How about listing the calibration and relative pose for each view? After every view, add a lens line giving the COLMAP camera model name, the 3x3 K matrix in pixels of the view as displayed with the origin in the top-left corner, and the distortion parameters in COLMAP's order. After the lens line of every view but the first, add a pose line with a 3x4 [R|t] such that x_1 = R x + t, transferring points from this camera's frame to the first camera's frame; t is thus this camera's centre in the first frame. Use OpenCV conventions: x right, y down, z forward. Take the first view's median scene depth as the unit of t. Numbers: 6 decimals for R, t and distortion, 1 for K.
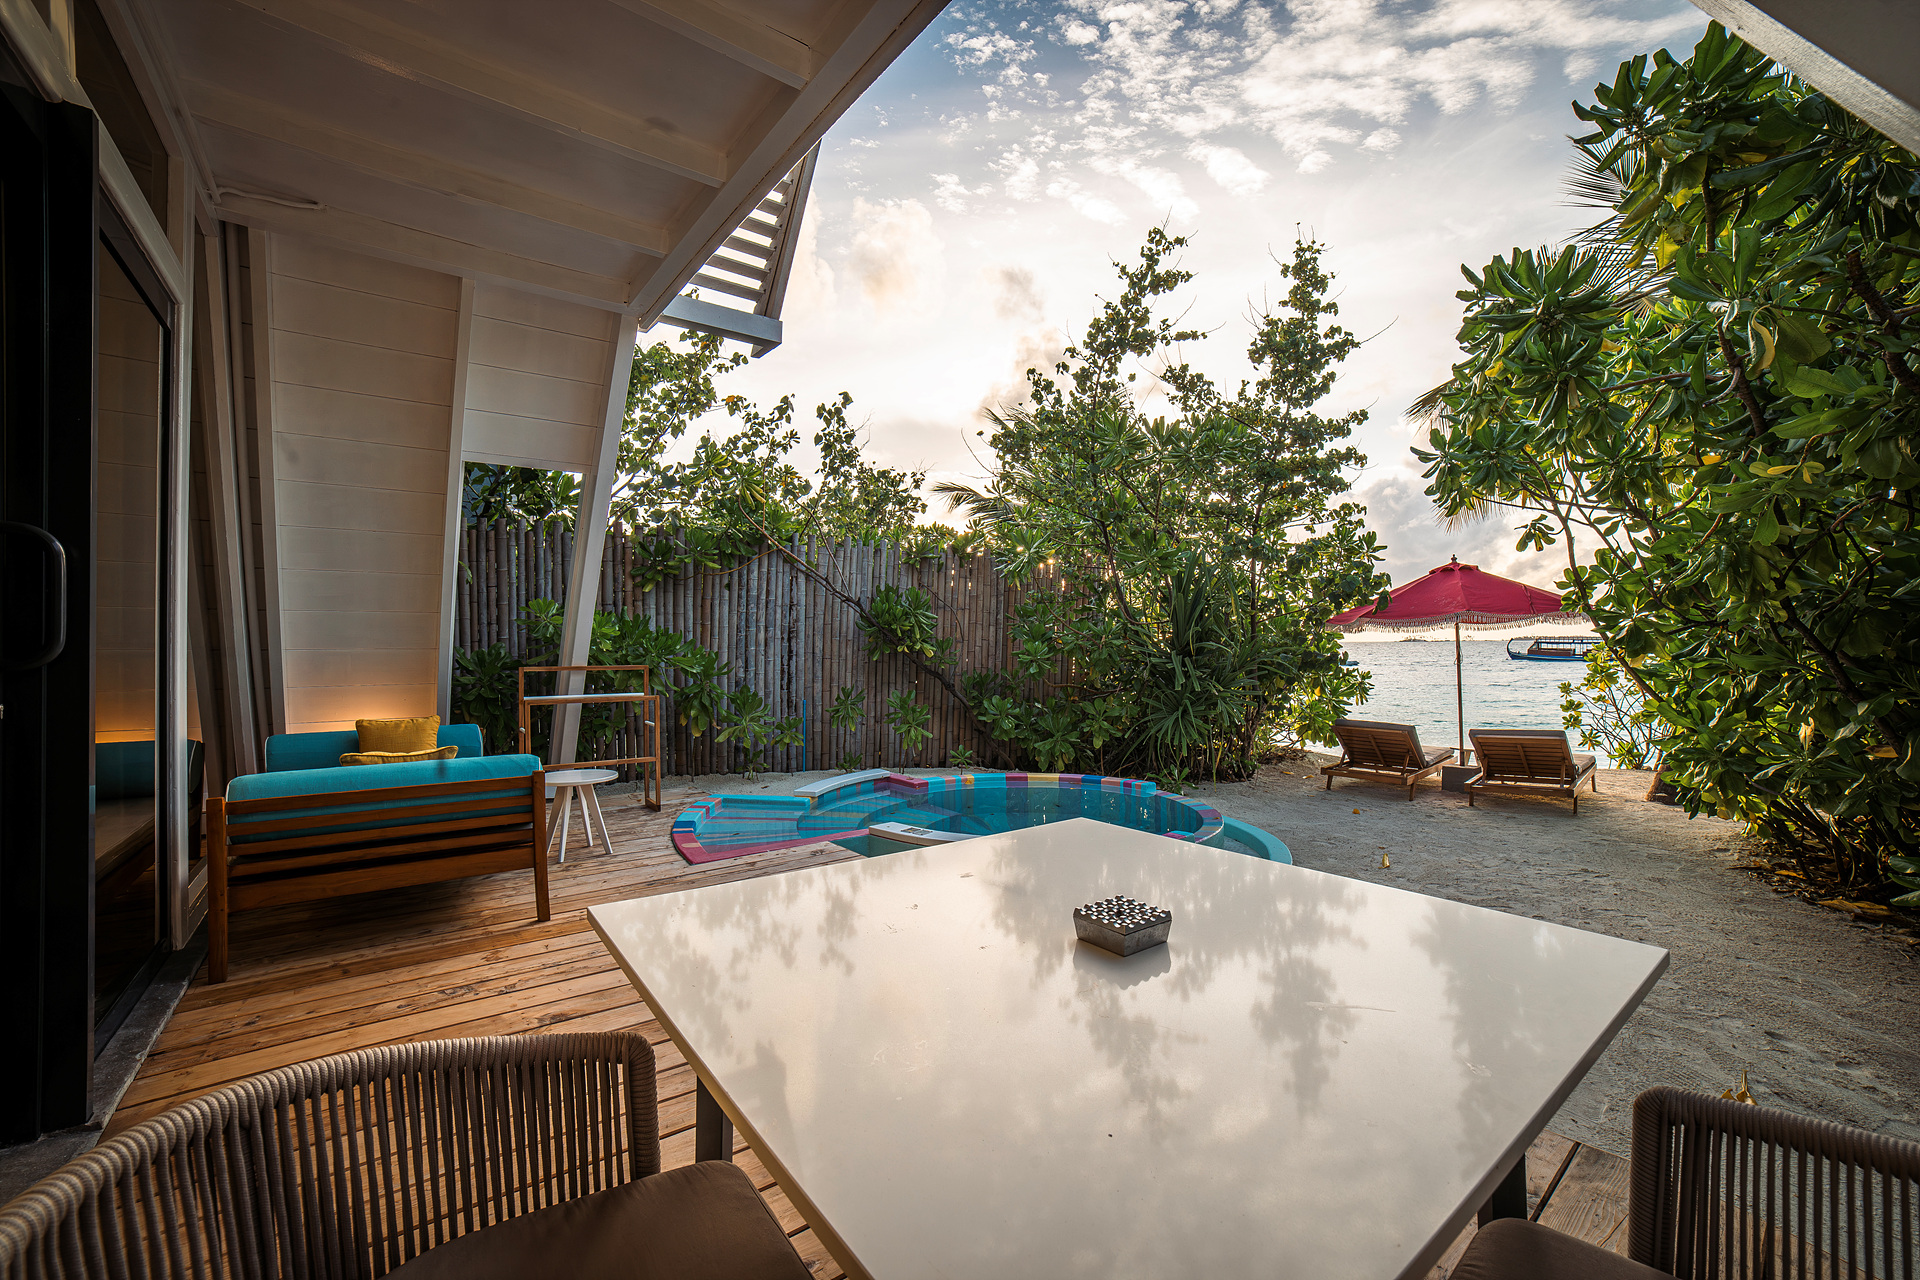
lens RADIAL K [[780.3, 0, 962.8], [0, 780.3, 638.3], [0, 0, 1]] dist [-0.109768, 0.038395]
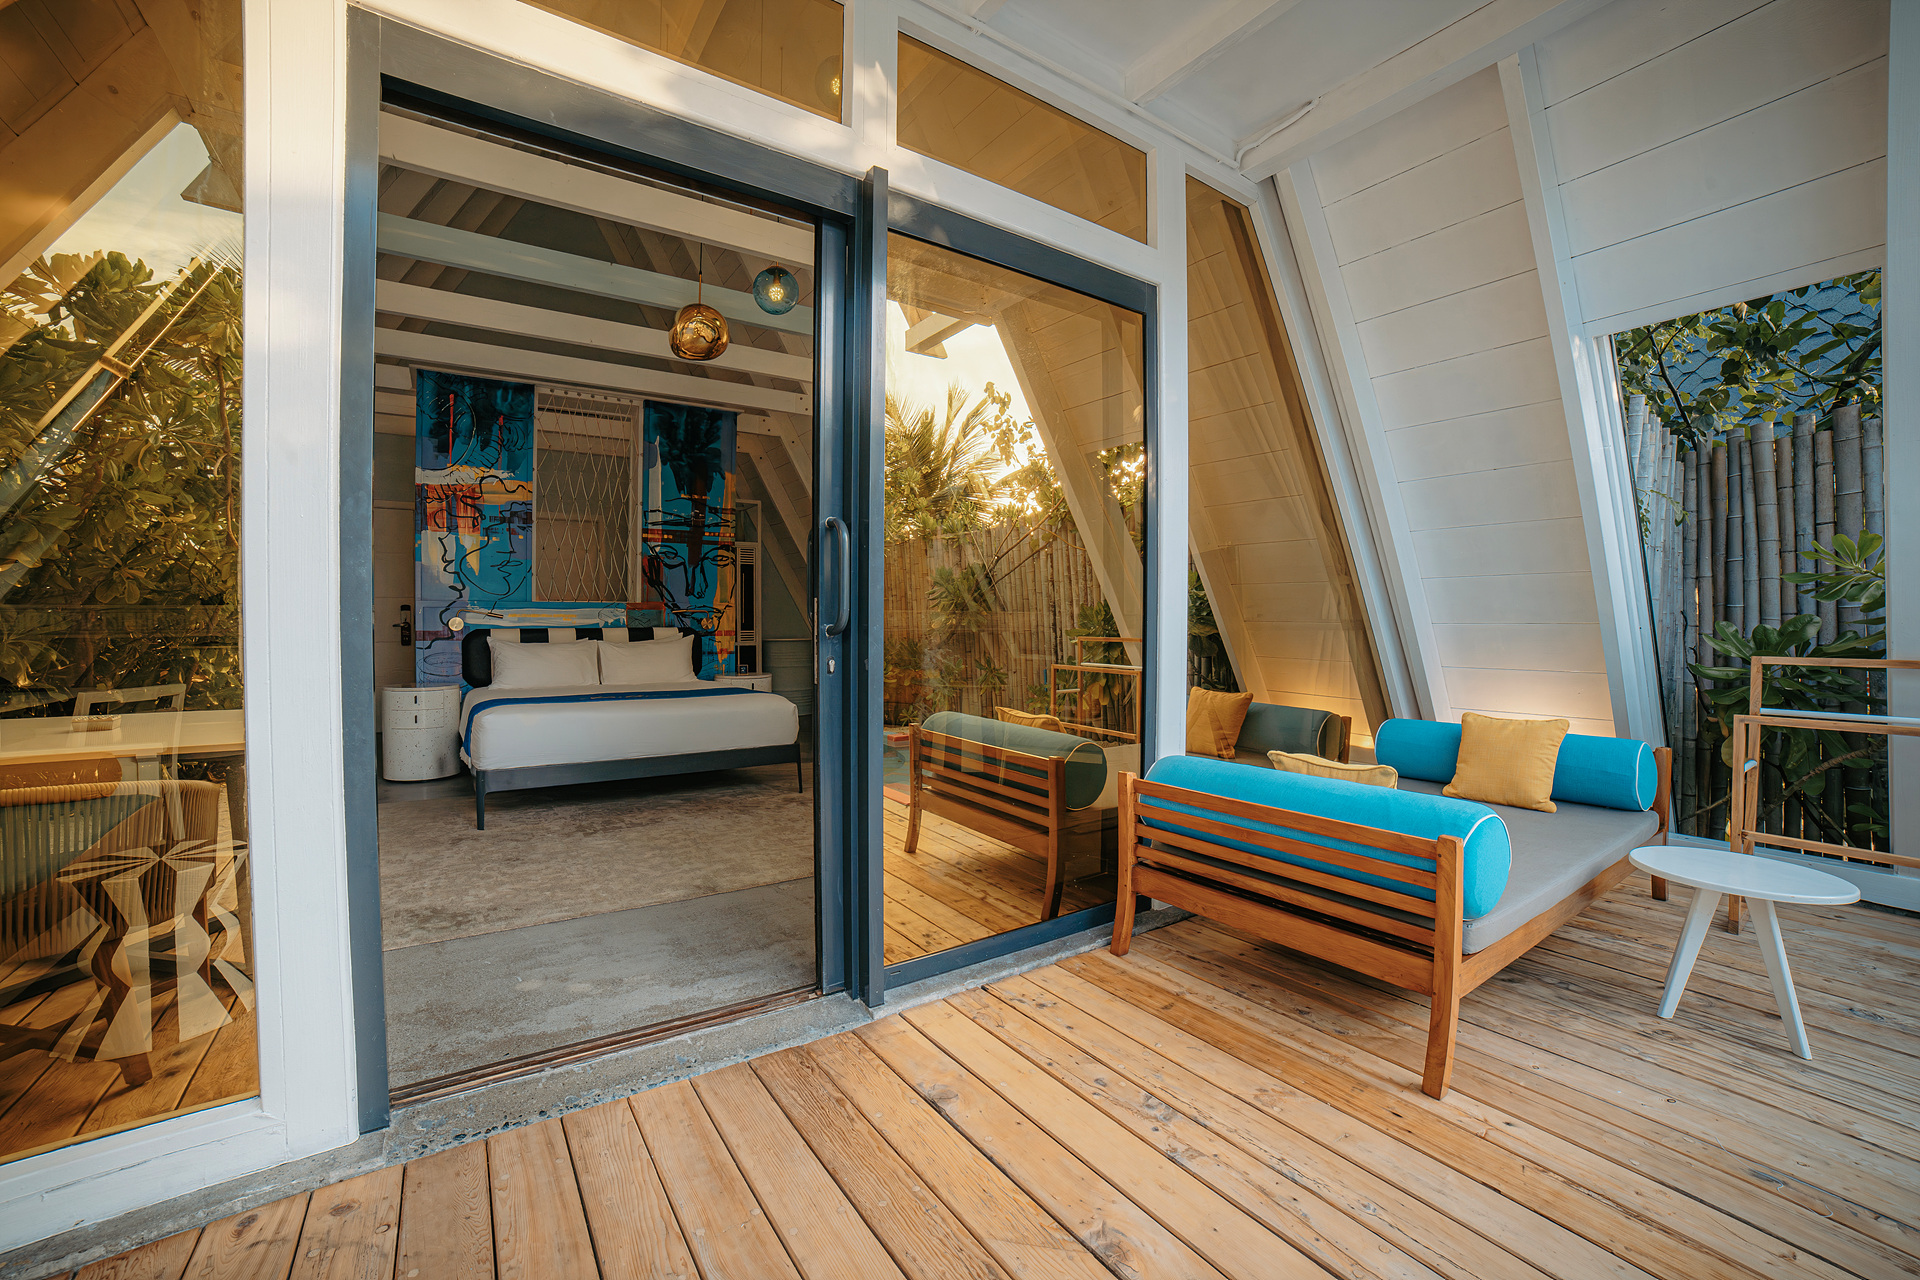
lens RADIAL K [[754.7, 0, 960.0], [0, 754.7, 640.0], [0, 0, 1]] dist [-0.111906, 0.033895]
pose [[-0.098072, 0.017007, -0.995034, 0.008304], [0.017034, 0.999736, 0.015409, 0.015410], [0.995033, -0.015438, -0.098336, 0.818326]]
